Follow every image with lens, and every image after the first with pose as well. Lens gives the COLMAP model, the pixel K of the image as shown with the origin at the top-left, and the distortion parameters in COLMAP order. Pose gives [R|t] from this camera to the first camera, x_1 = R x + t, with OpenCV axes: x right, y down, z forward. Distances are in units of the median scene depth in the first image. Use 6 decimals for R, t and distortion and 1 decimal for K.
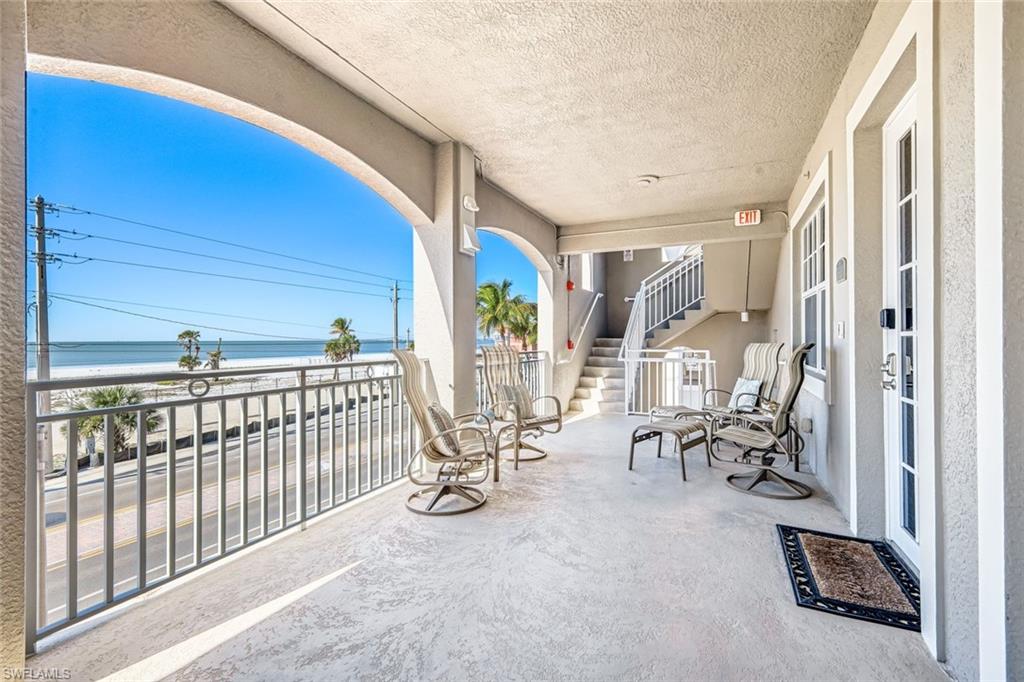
lens RADIAL K [[446.6, 0, 514.9], [0, 446.6, 338.6], [0, 0, 1]] dist [-0.001681, 0.000269]
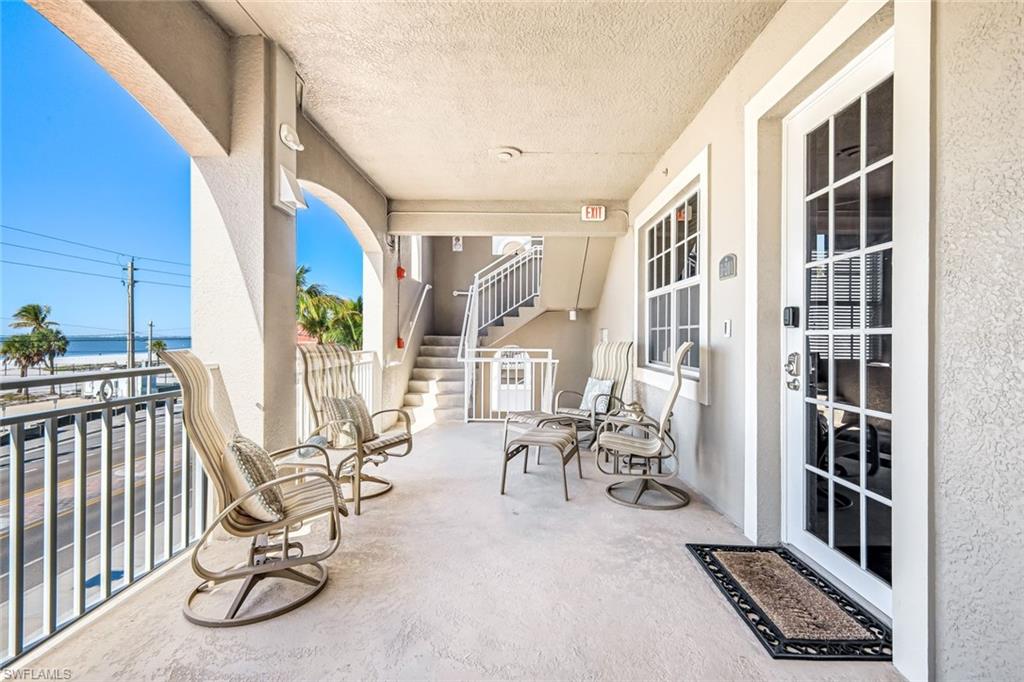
lens RADIAL K [[462.9, 0, 508.1], [0, 462.9, 338.3], [0, 0, 1]] dist [0.005081, -0.000716]
pose [[0.910983, 0.004944, 0.412415, -0.087766], [-0.006375, 0.999977, 0.002095, 0.002331], [-0.412395, -0.004537, 0.910994, 0.211889]]
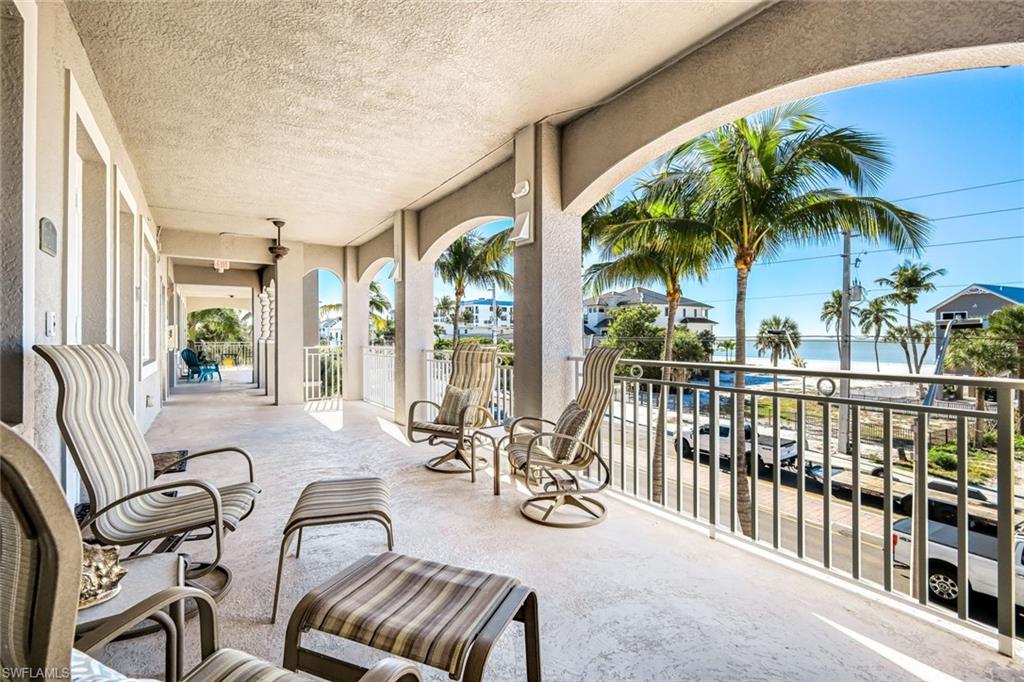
lens RADIAL K [[462.9, 0, 510.6], [0, 462.9, 336.0], [0, 0, 1]] dist [0.005081, -0.000716]
pose [[-0.513834, 0.007224, -0.857859, 0.743206], [0.005708, 0.999971, 0.005002, -0.008051], [0.857871, -0.002326, -0.513860, 1.496175]]
